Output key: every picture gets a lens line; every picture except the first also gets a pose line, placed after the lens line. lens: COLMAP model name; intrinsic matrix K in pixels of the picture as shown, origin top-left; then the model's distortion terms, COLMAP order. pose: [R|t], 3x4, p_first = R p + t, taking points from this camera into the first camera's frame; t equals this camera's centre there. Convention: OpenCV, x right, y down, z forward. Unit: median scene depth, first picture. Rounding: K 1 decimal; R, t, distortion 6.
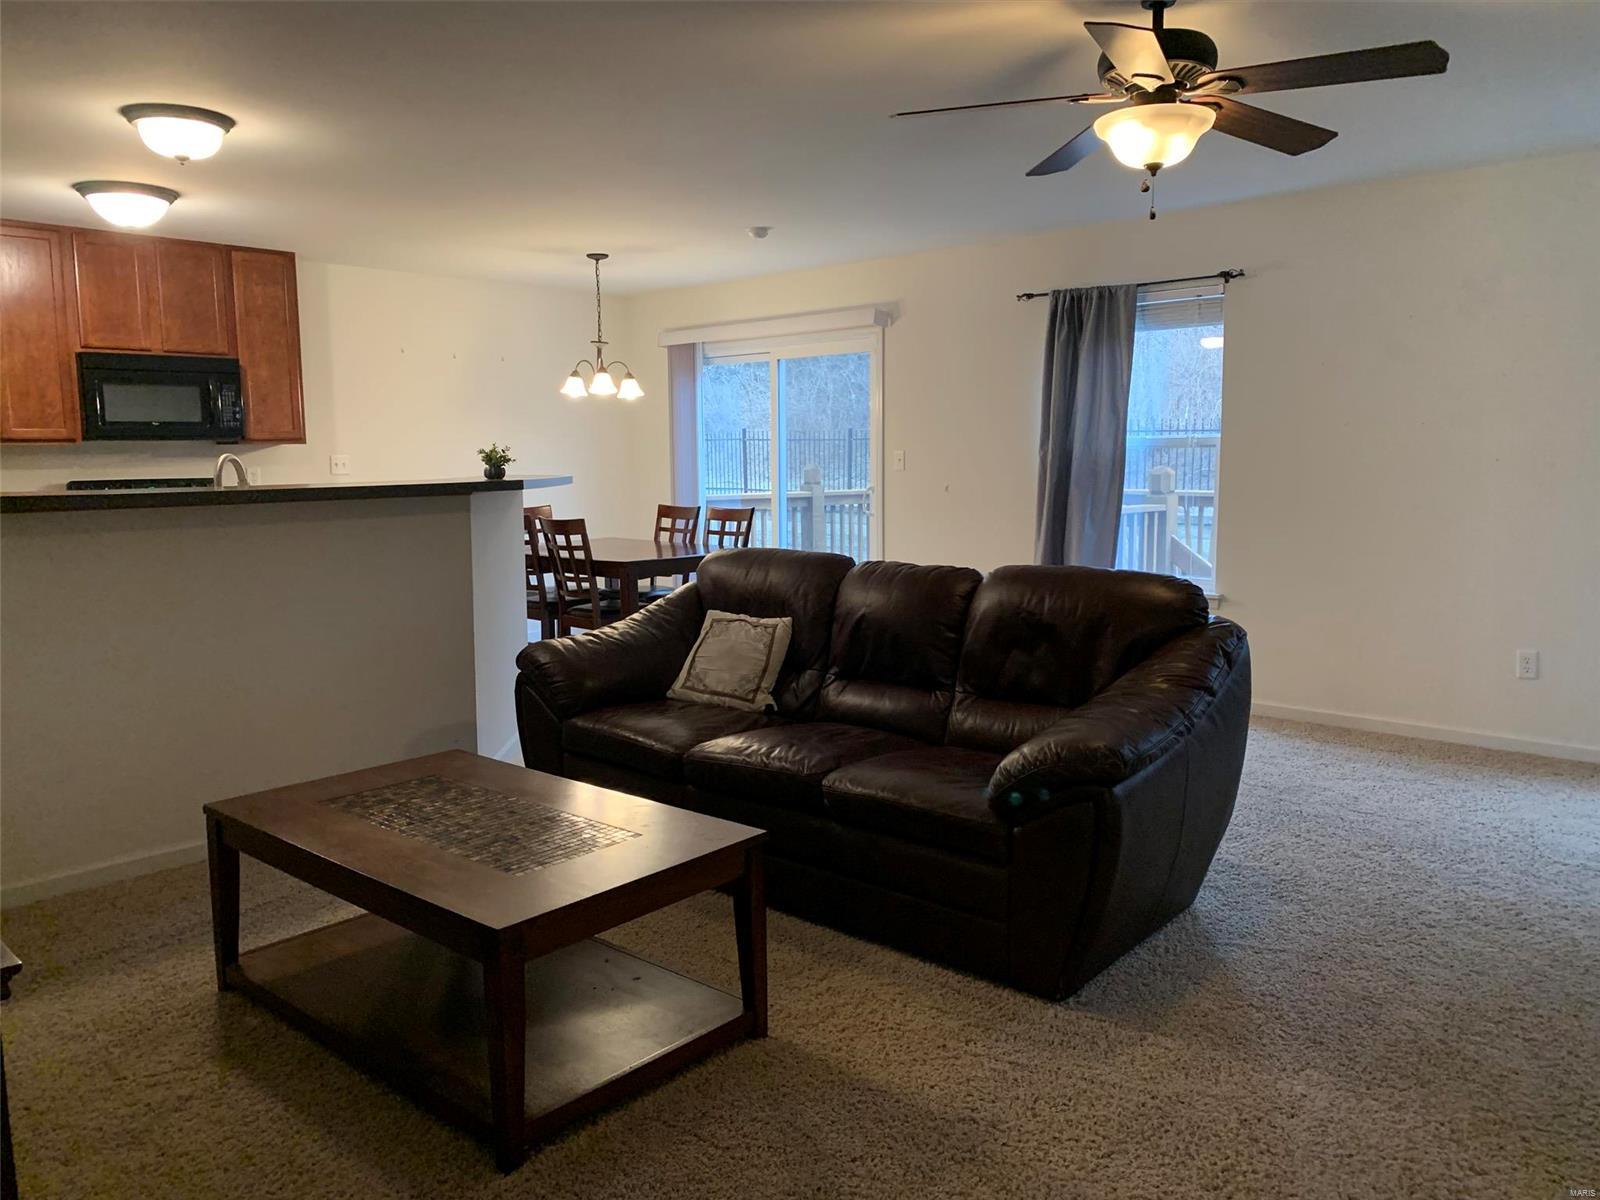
lens RADIAL K [[1222.1, 0, 802.3], [0, 1222.1, 587.7], [0, 0, 1]] dist [0.050929, -0.060349]
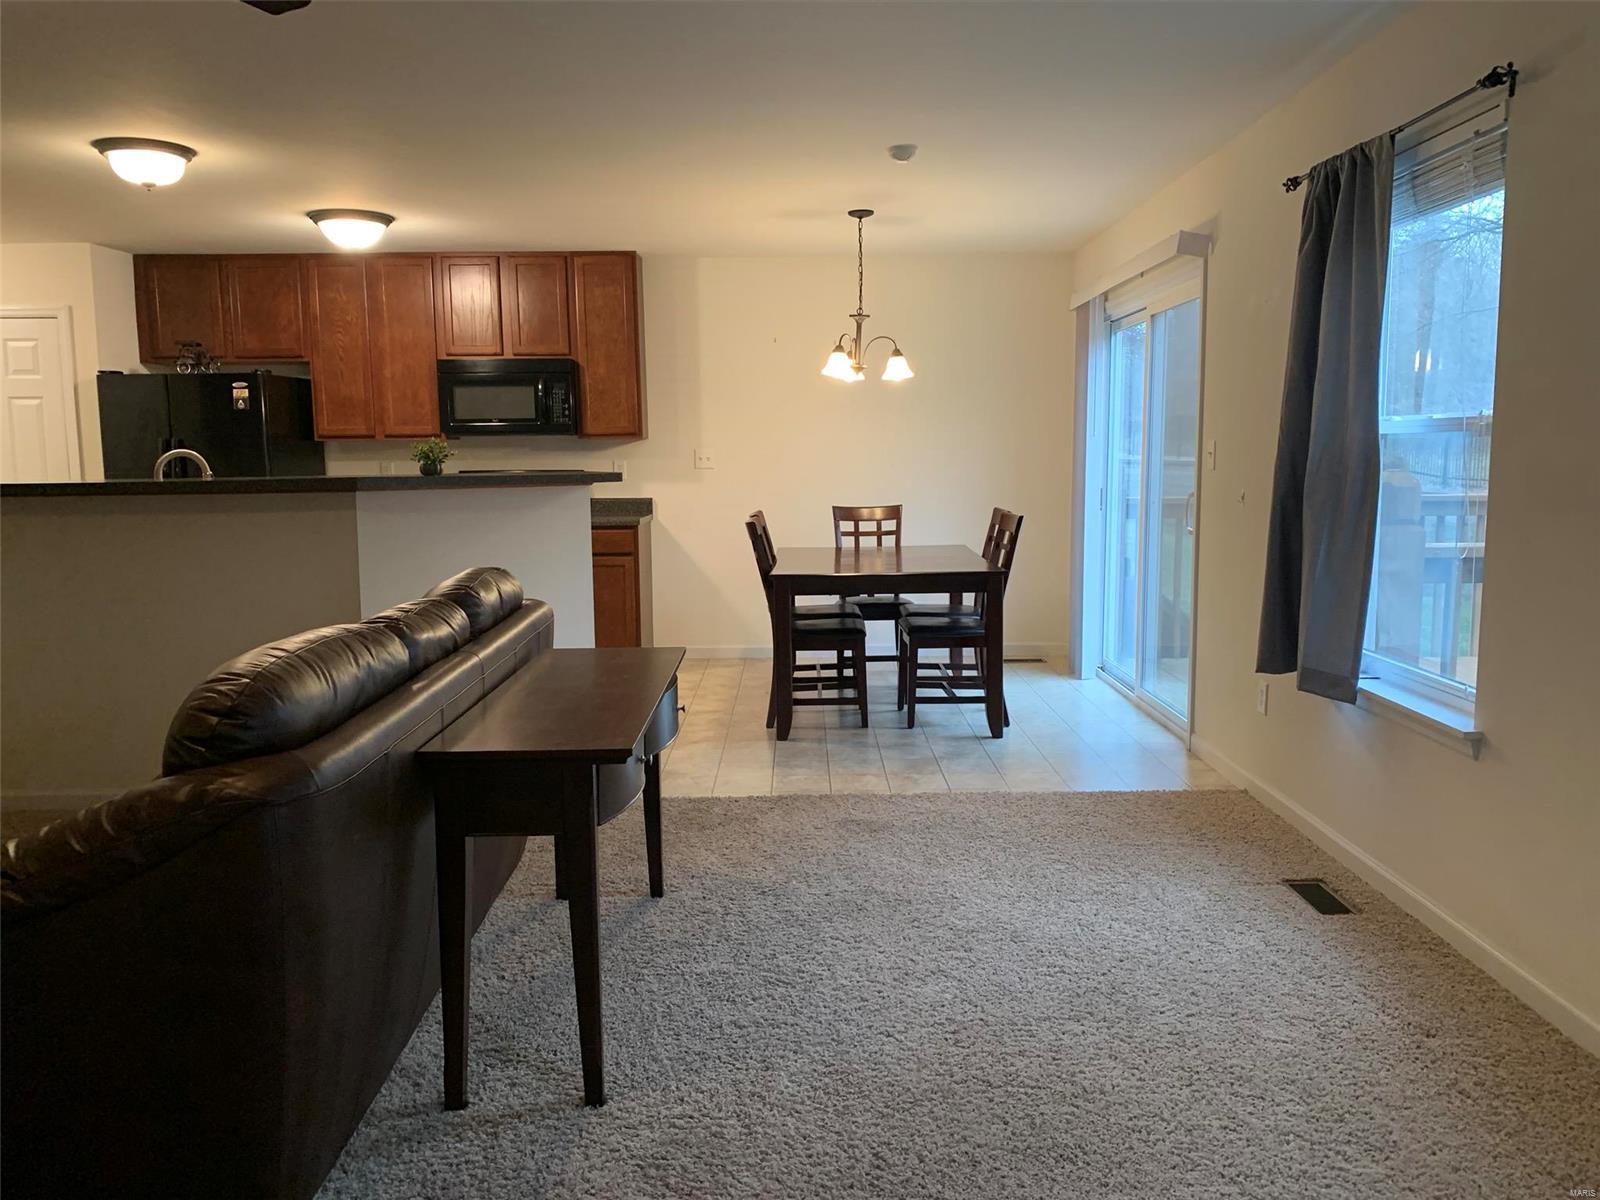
lens RADIAL K [[1222.1, 0, 812.9], [0, 1222.1, 587.7], [0, 0, 1]] dist [0.050929, -0.060349]
pose [[0.703809, 0.081154, -0.705739, 0.611399], [-0.075734, 0.996363, 0.039046, -0.062739], [0.706341, 0.025968, 0.707395, 0.554540]]
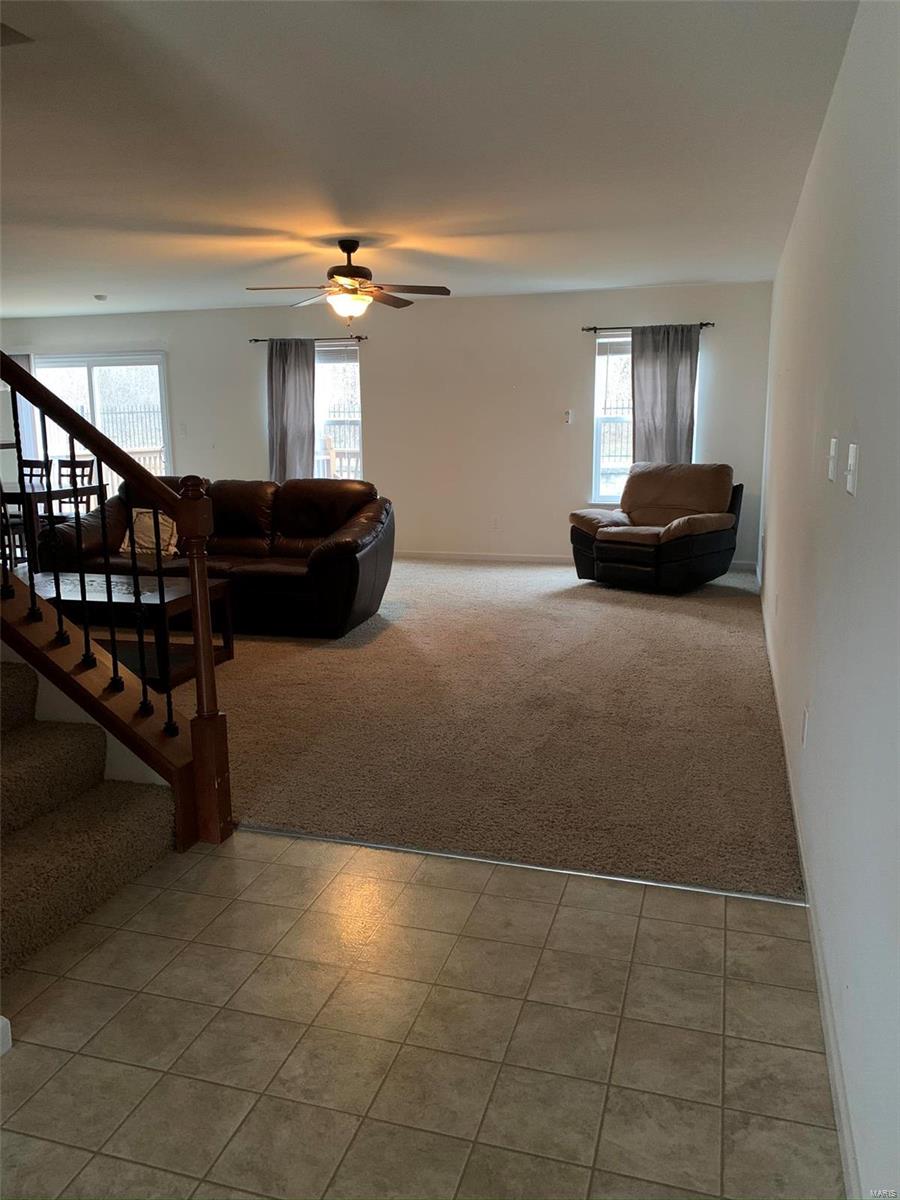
lens RADIAL K [[916.6, 0, 456.9], [0, 916.6, 596.0], [0, 0, 1]] dist [0.050929, -0.060349]
pose [[0.892256, -0.083230, 0.443792, -0.254974], [0.049269, 0.994942, 0.087537, 0.048877], [-0.448833, -0.056240, 0.891844, -0.514937]]
